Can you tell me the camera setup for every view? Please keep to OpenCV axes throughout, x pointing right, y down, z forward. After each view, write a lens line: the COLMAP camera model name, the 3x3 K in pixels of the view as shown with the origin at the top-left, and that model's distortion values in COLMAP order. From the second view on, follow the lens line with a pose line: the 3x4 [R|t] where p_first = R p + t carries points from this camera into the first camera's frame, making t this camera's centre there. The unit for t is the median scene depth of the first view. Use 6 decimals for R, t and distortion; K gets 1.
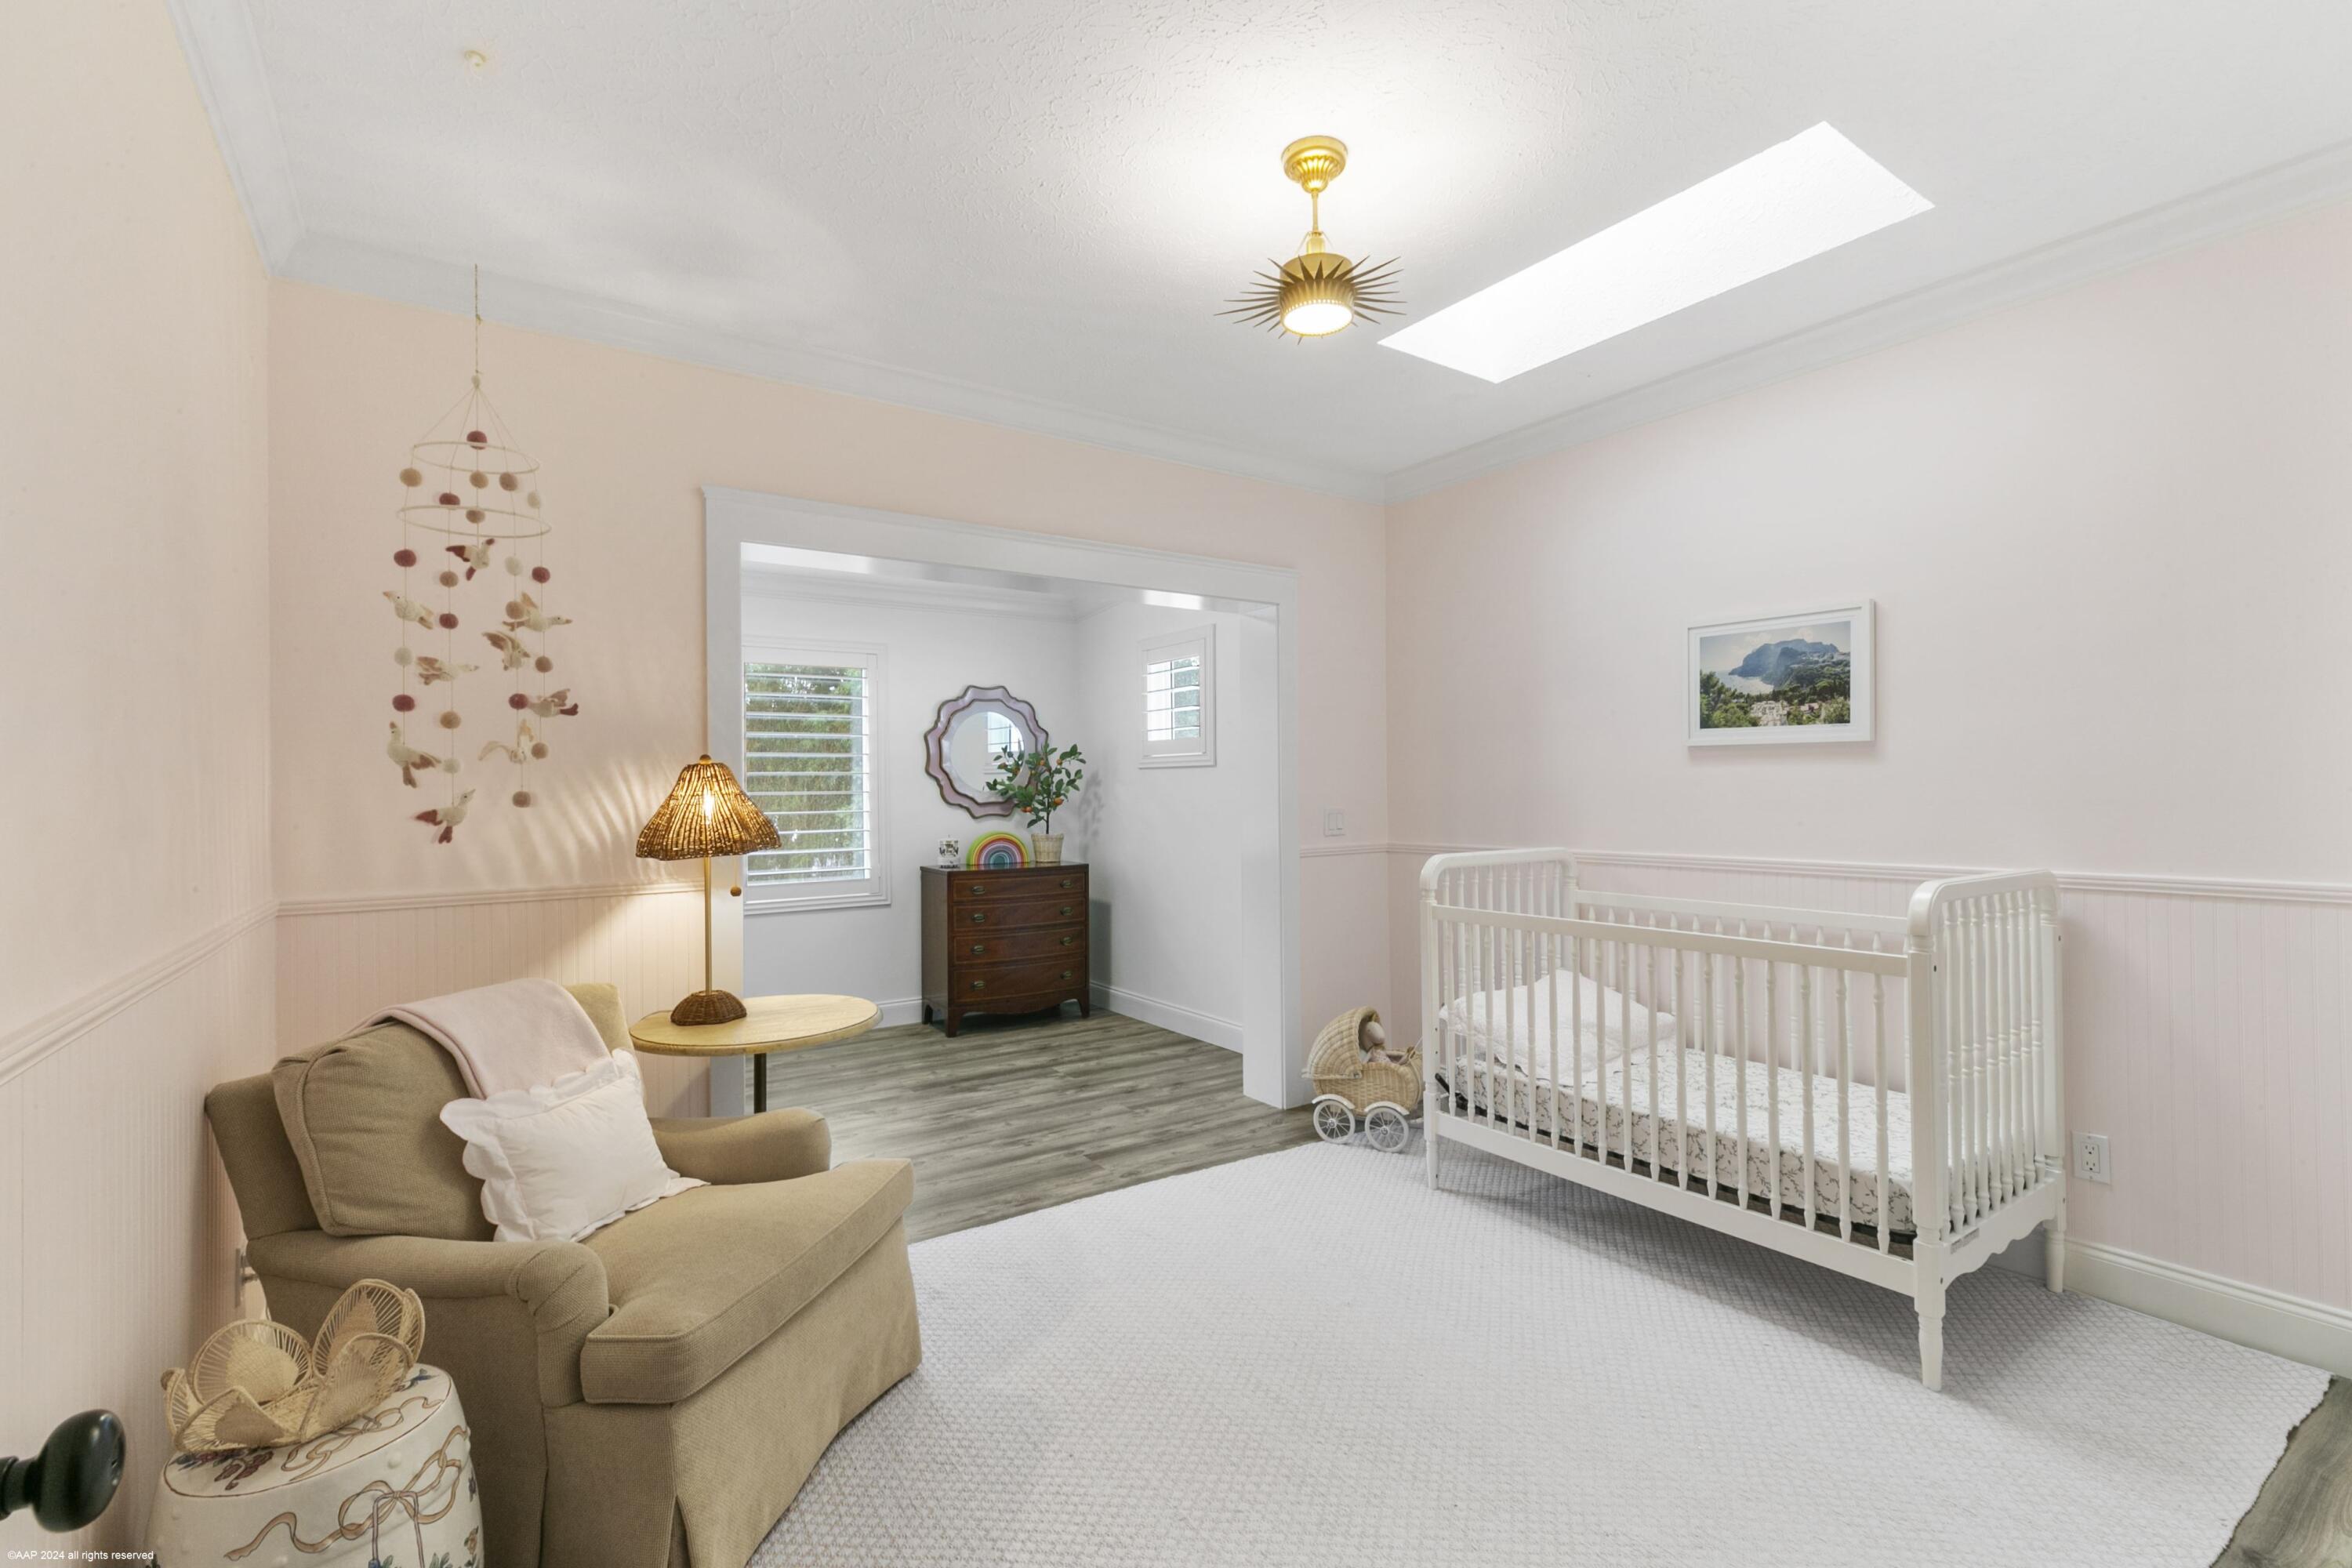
lens RADIAL K [[1061.0, 0, 1176.5], [0, 1061.0, 782.0], [0, 0, 1]] dist [-0.003220, -0.000290]
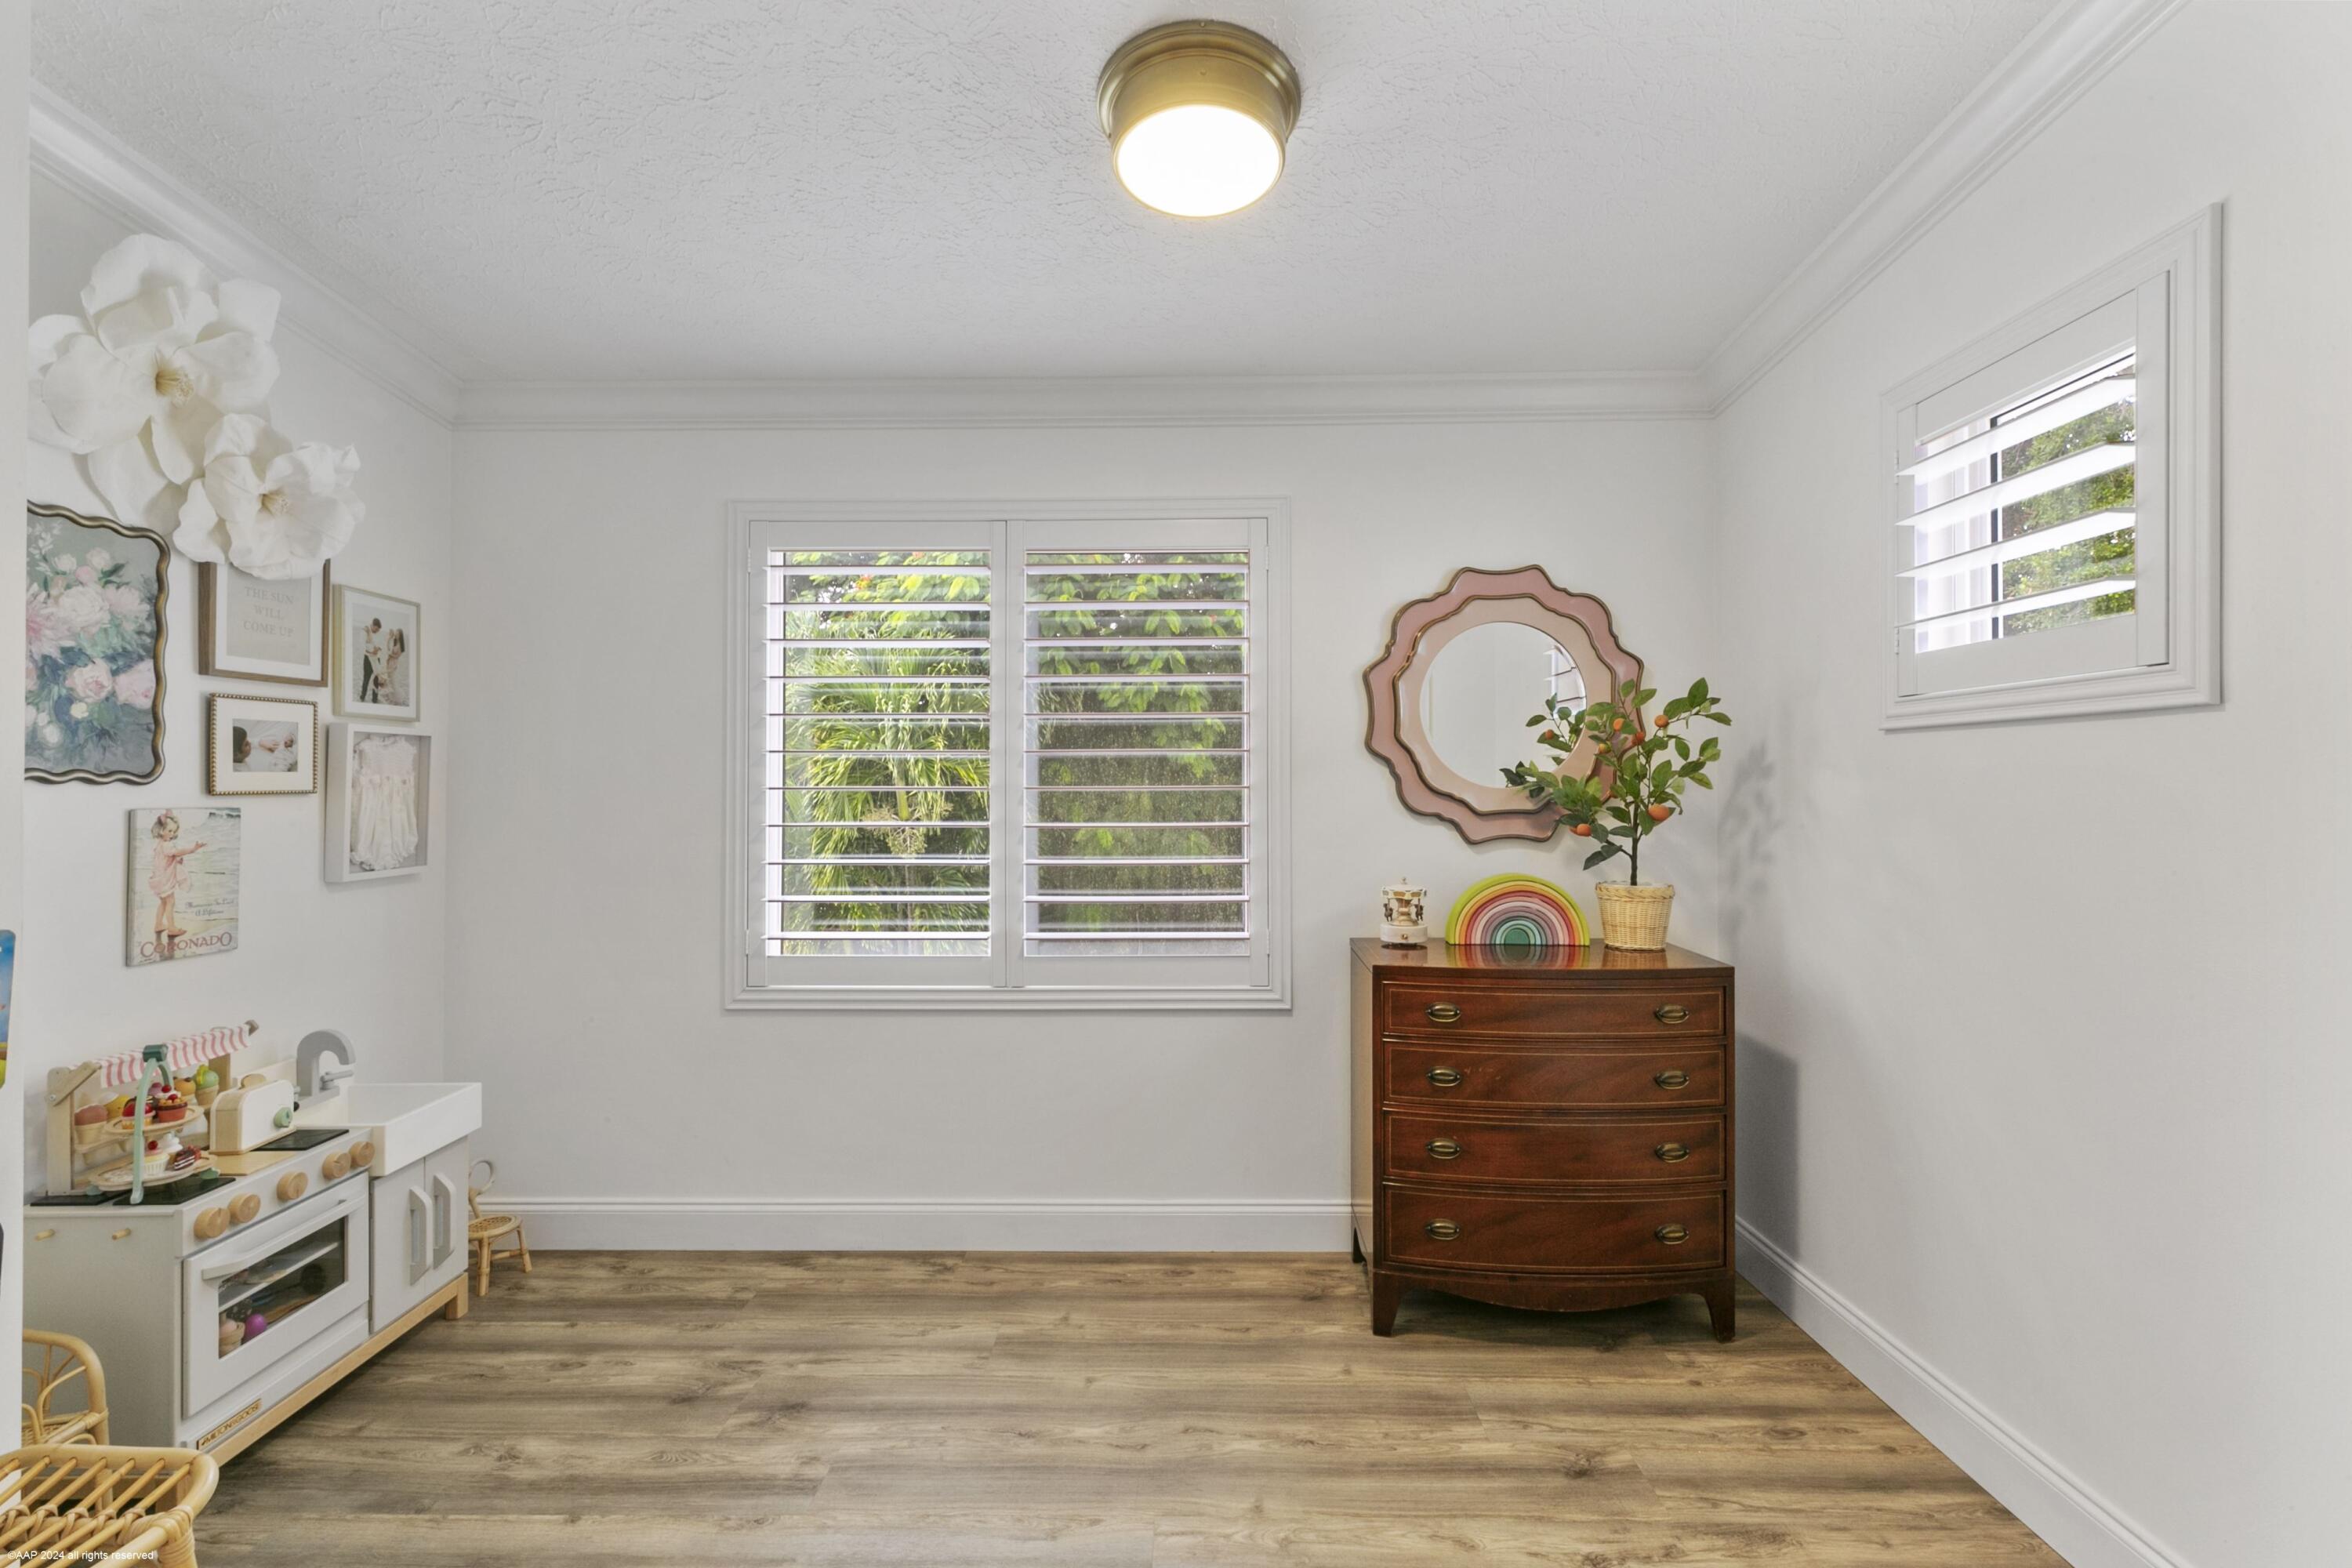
lens RADIAL K [[1061.0, 0, 1173.8], [0, 1061.0, 782.9], [0, 0, 1]] dist [-0.003220, -0.000290]
pose [[0.819034, 0.006482, -0.573708, -0.024991], [-0.002279, 0.999965, 0.008045, 0.003057], [0.573740, -0.005281, 0.819020, 0.530160]]
